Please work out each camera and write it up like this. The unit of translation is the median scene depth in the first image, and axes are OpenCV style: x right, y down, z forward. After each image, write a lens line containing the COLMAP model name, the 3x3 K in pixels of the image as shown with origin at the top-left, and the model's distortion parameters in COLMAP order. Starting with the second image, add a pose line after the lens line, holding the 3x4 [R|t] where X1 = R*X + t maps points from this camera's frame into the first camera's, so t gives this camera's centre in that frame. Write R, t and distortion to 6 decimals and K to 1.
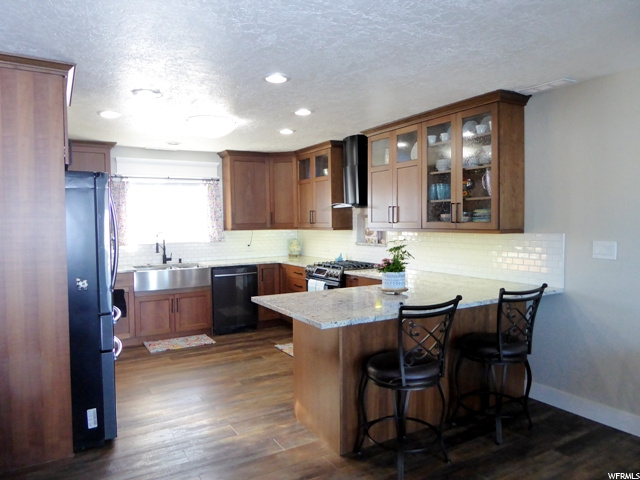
lens RADIAL K [[458.5, 0, 316.3], [0, 458.5, 239.1], [0, 0, 1]] dist [-0.027715, 0.007397]
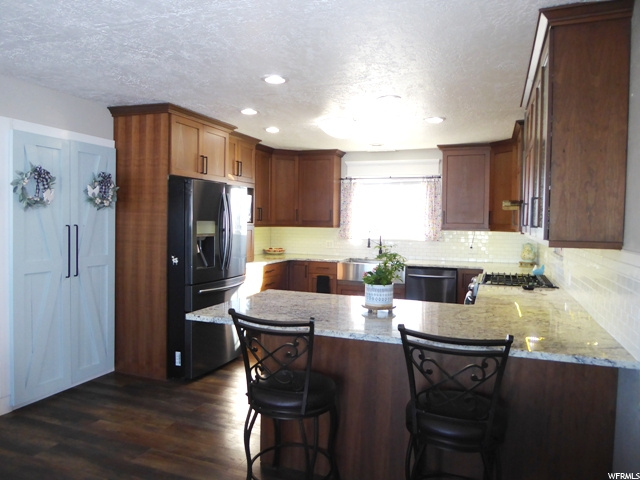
lens RADIAL K [[450.9, 0, 318.7], [0, 450.9, 238.2], [0, 0, 1]] dist [-0.068408, 0.000617]
pose [[0.633287, 0.053288, -0.772080, 0.395049], [-0.052925, 0.998273, 0.025488, -0.012817], [0.772105, 0.024721, 0.635014, 0.231256]]
